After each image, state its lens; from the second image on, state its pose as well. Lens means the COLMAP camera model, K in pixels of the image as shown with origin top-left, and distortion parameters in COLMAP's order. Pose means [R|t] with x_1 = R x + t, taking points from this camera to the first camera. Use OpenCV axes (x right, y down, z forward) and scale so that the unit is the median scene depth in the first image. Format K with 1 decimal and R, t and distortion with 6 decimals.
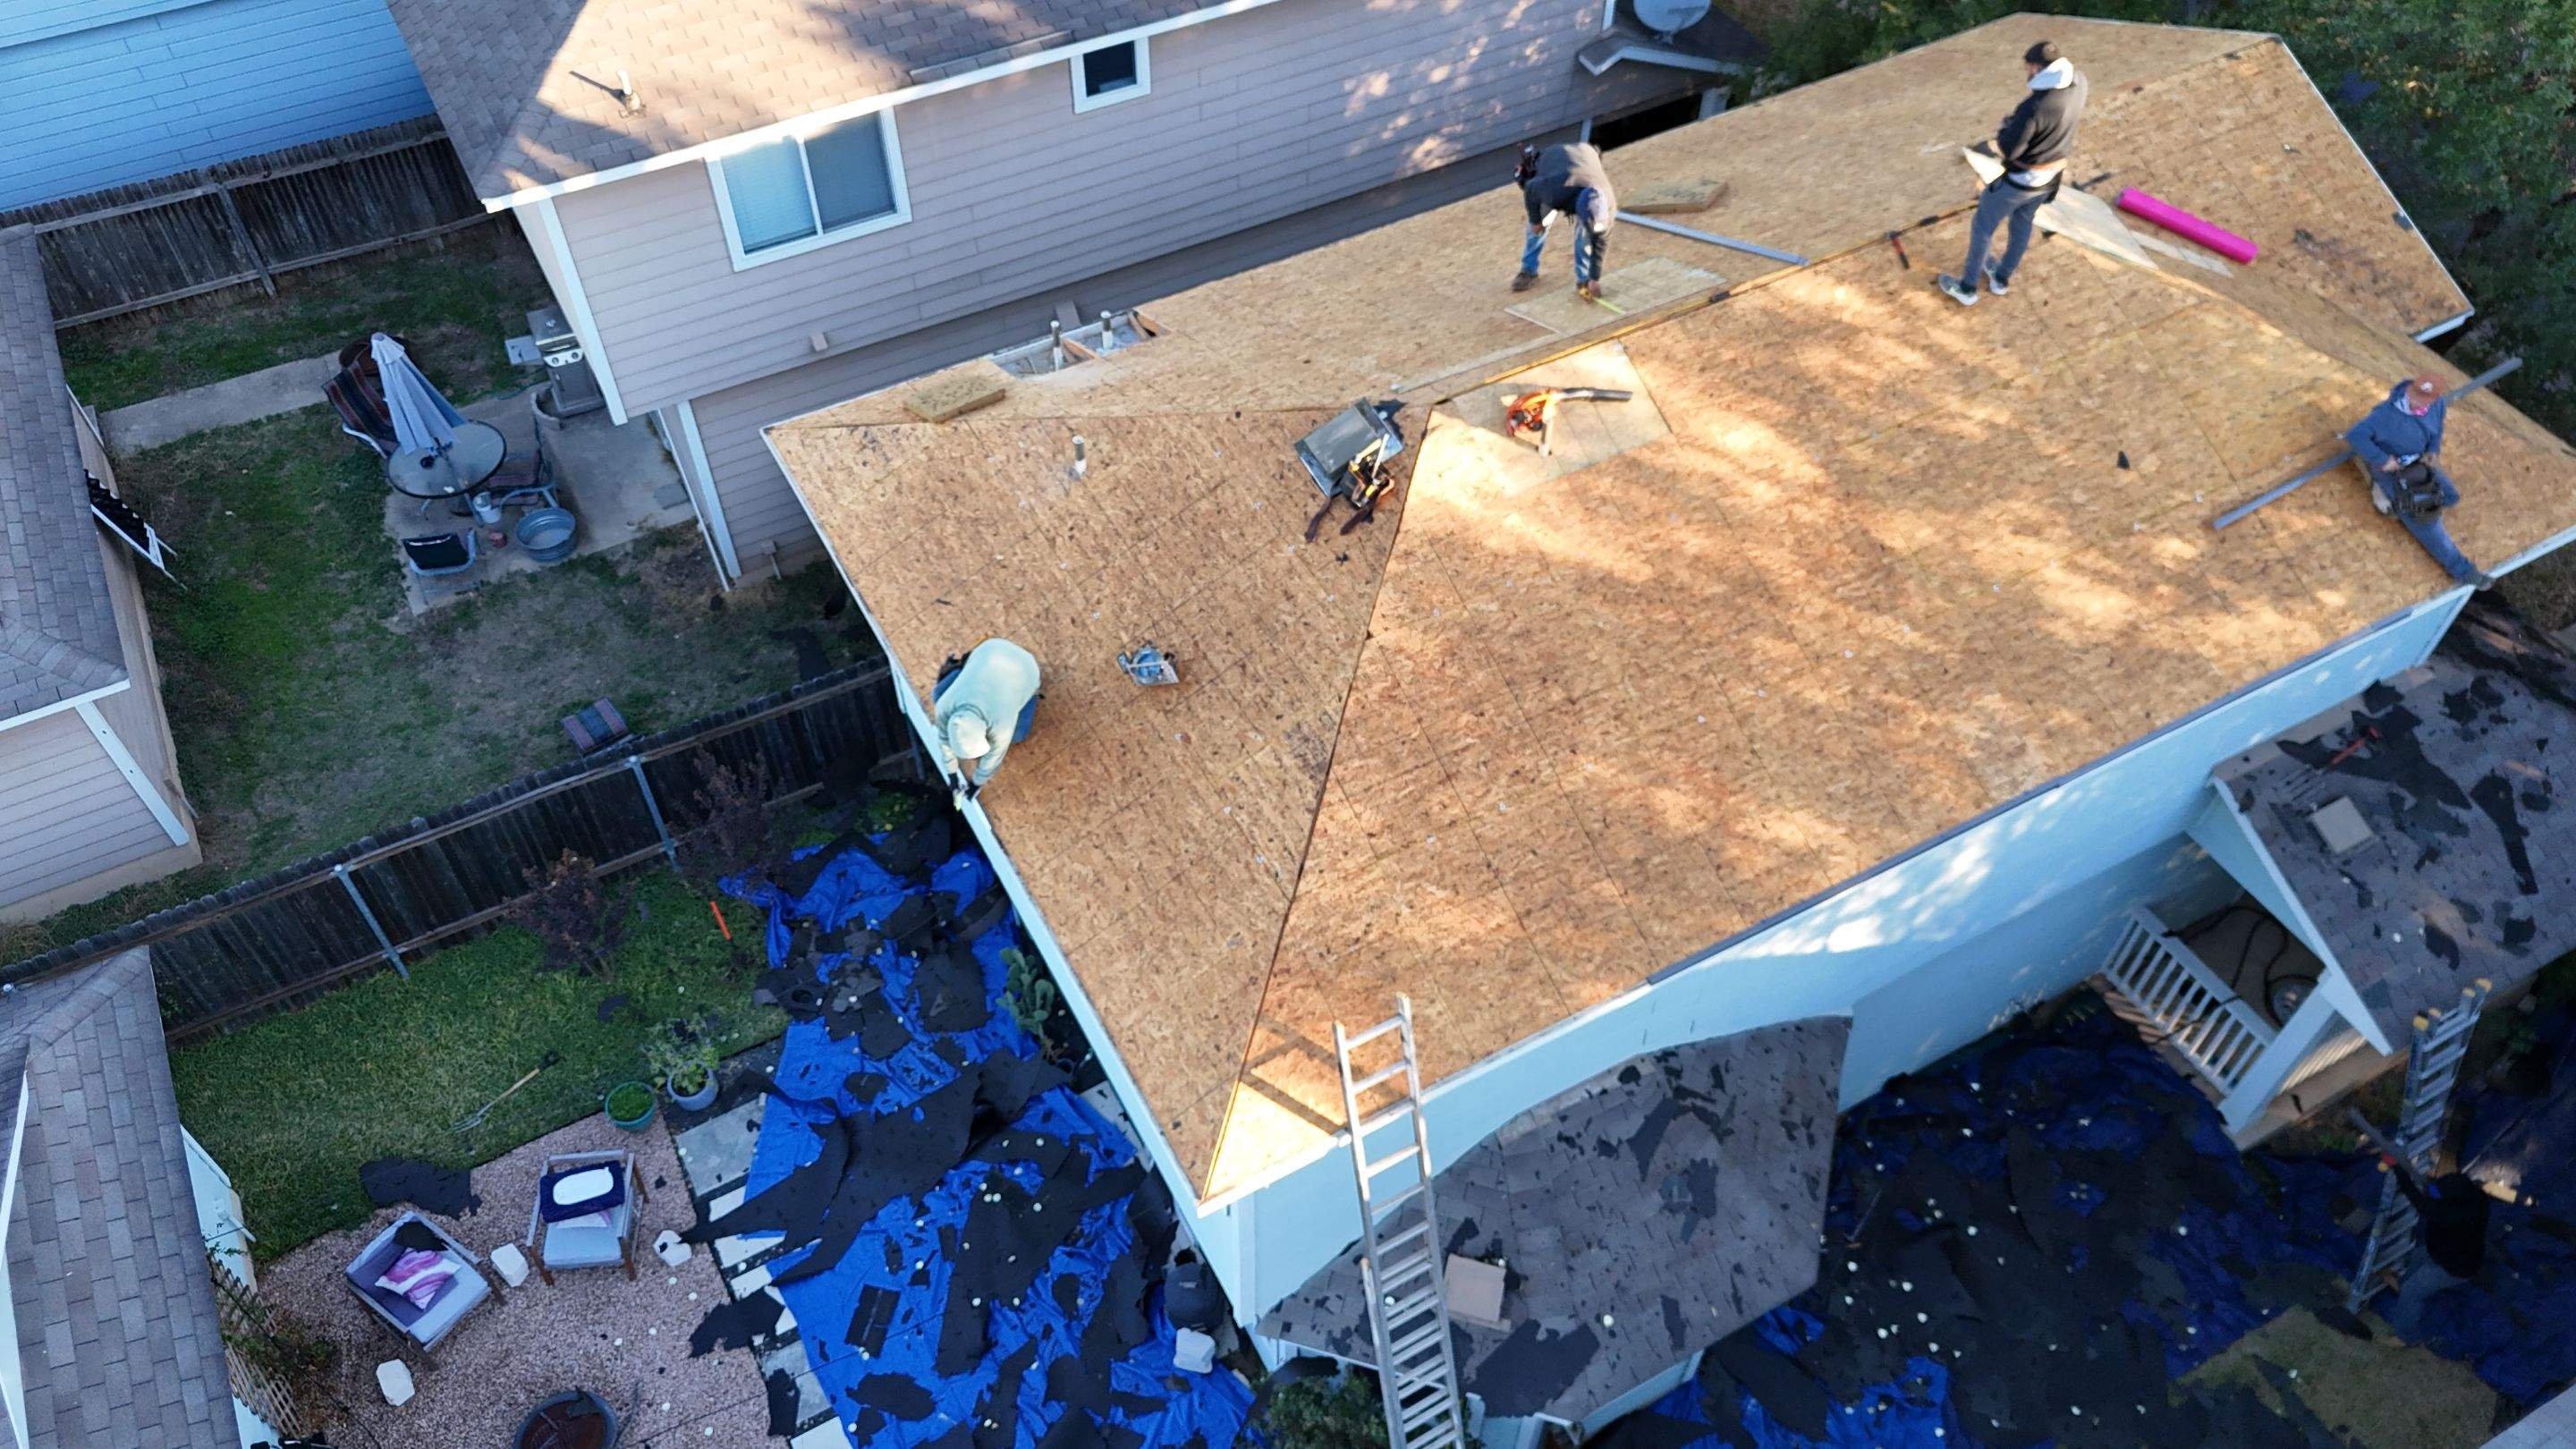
lens RADIAL K [[1892.7, 0, 1284.0], [0, 1892.7, 725.4], [0, 0, 1]] dist [0.077702, -0.072717]
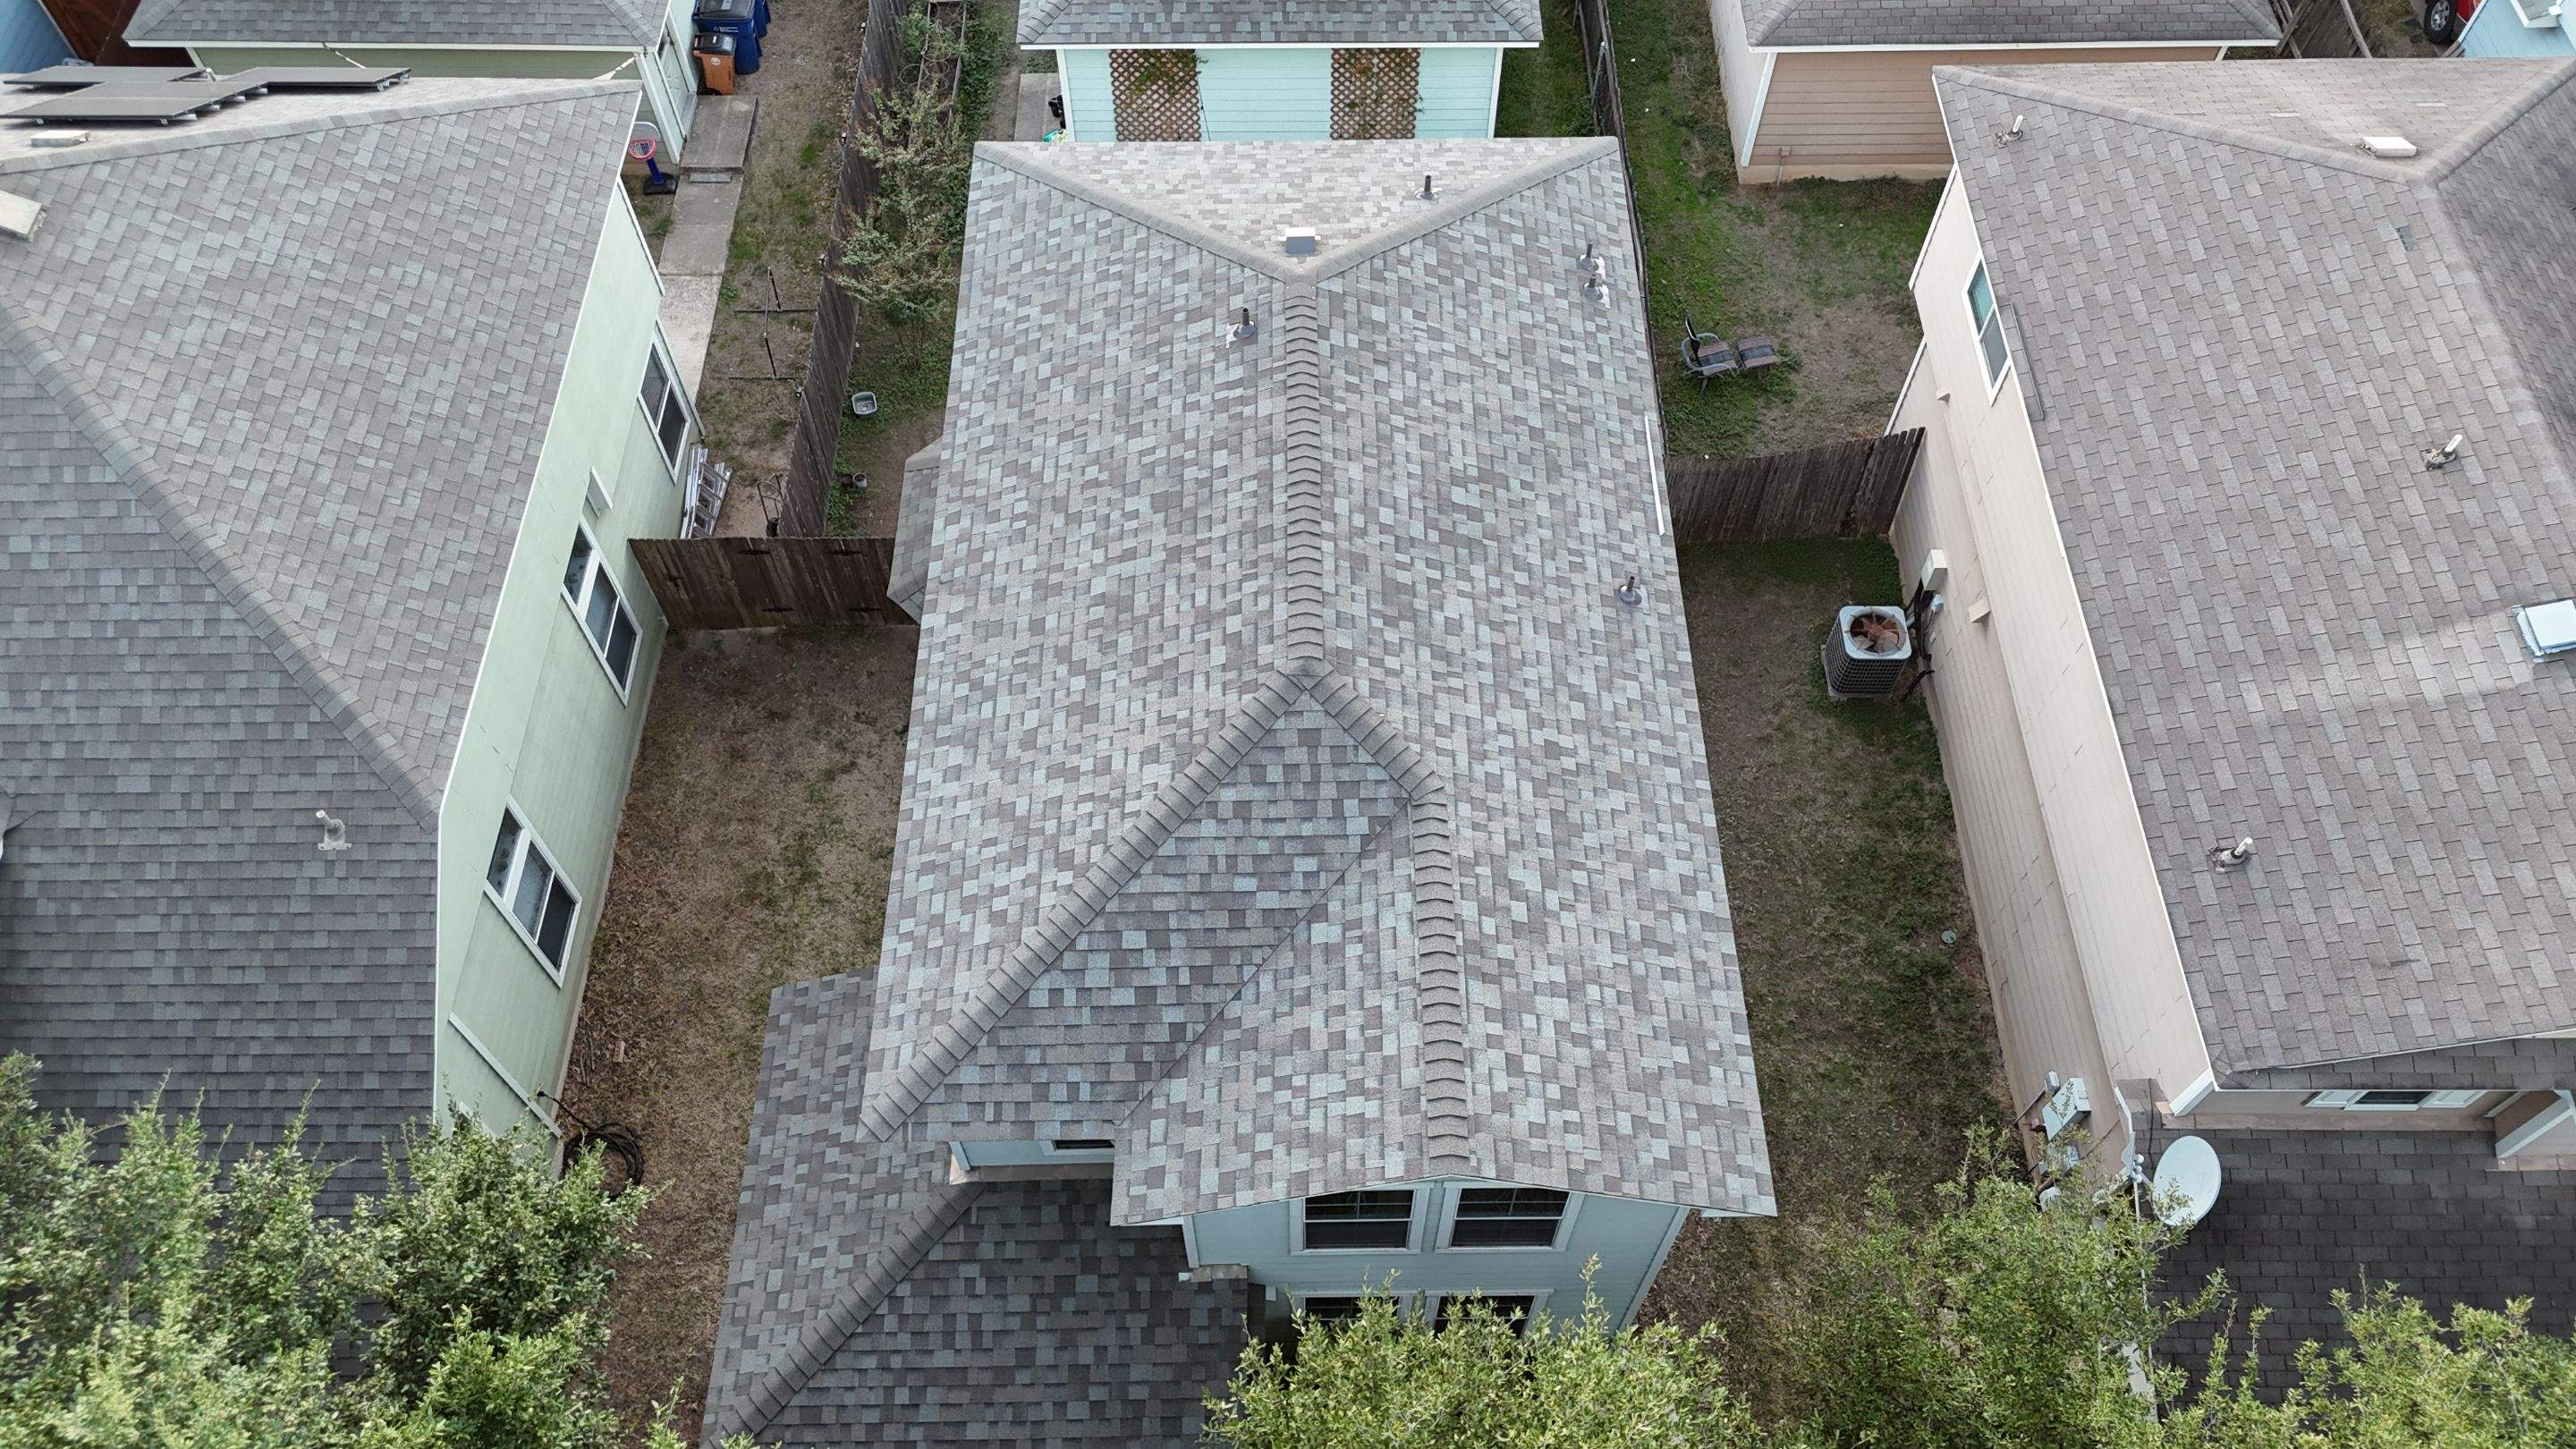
lens RADIAL K [[1892.7, 0, 1292.5], [0, 1892.7, 725.4], [0, 0, 1]] dist [0.077702, -0.072717]
pose [[-0.472548, 0.739886, -0.478817, 0.858275], [-0.672426, 0.048505, 0.738573, -1.013002], [0.569685, 0.670981, 0.474598, 0.421284]]
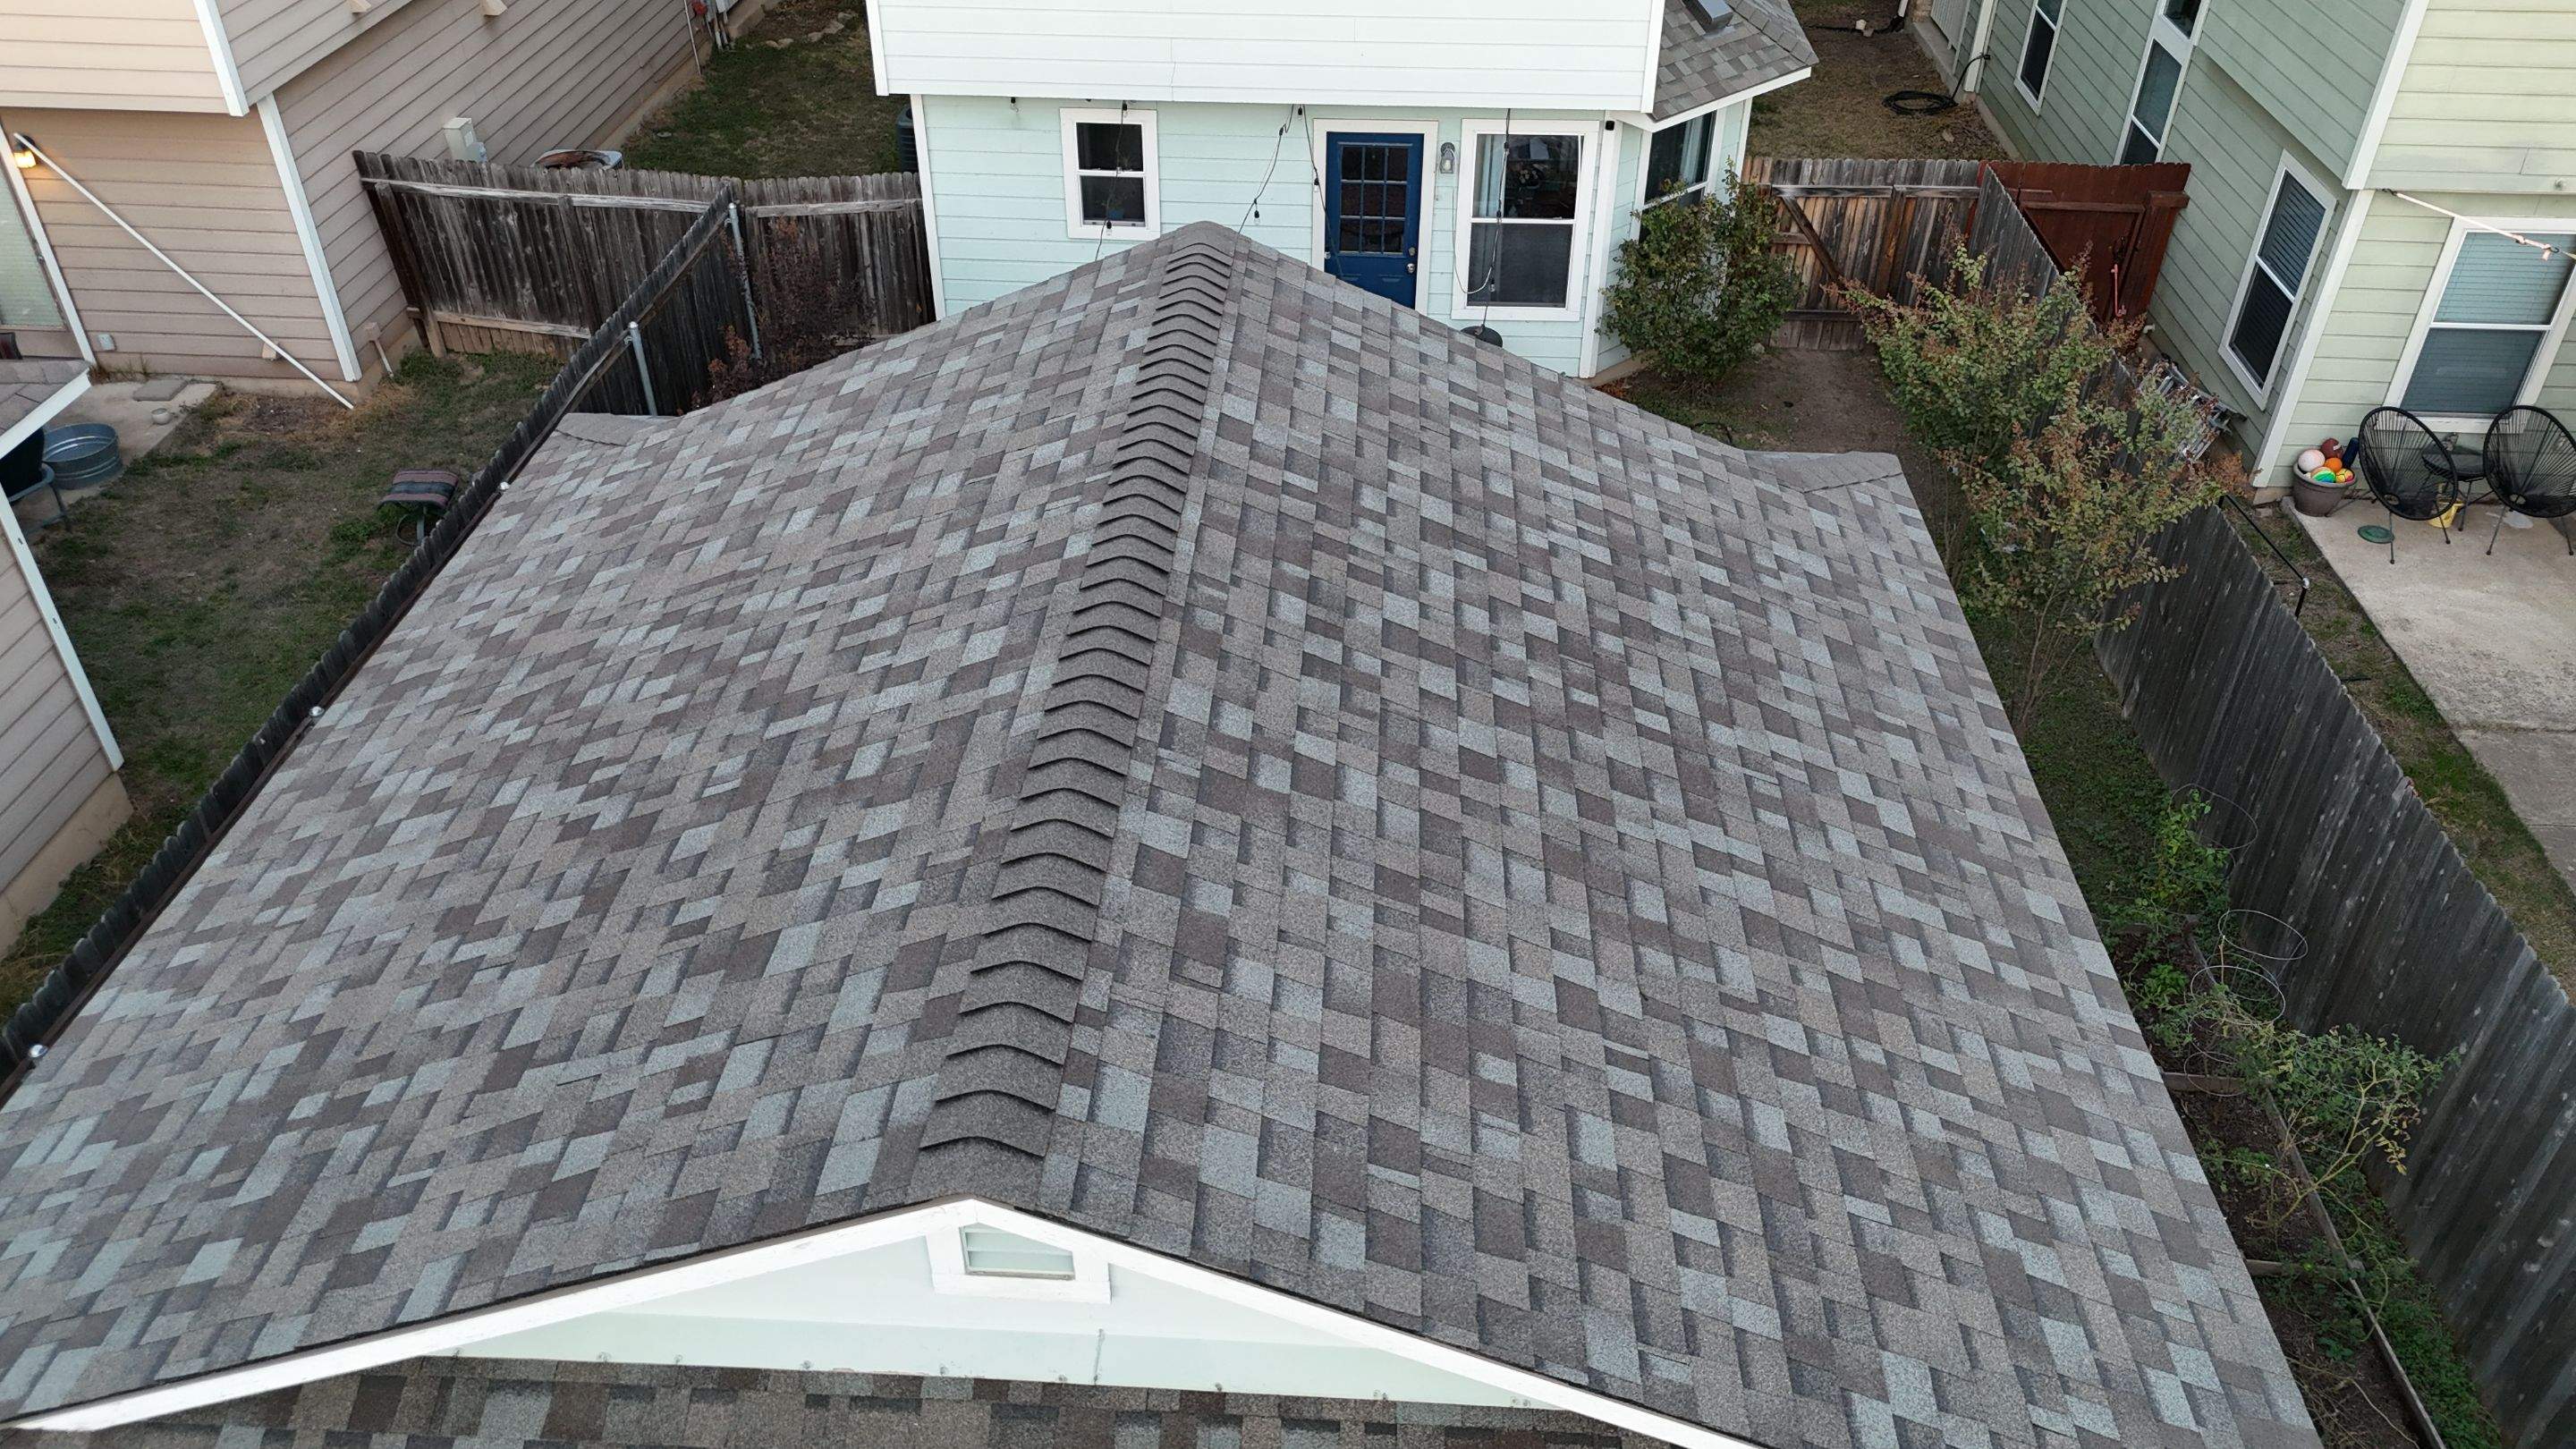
lens RADIAL K [[1892.7, 0, 1291.9], [0, 1892.7, 712.3], [0, 0, 1]] dist [0.077702, -0.072717]
pose [[0.527605, -0.497259, 0.688742, -0.977084], [0.645708, 0.761586, 0.055212, 0.329306], [-0.551991, 0.415596, 0.722901, 0.350892]]
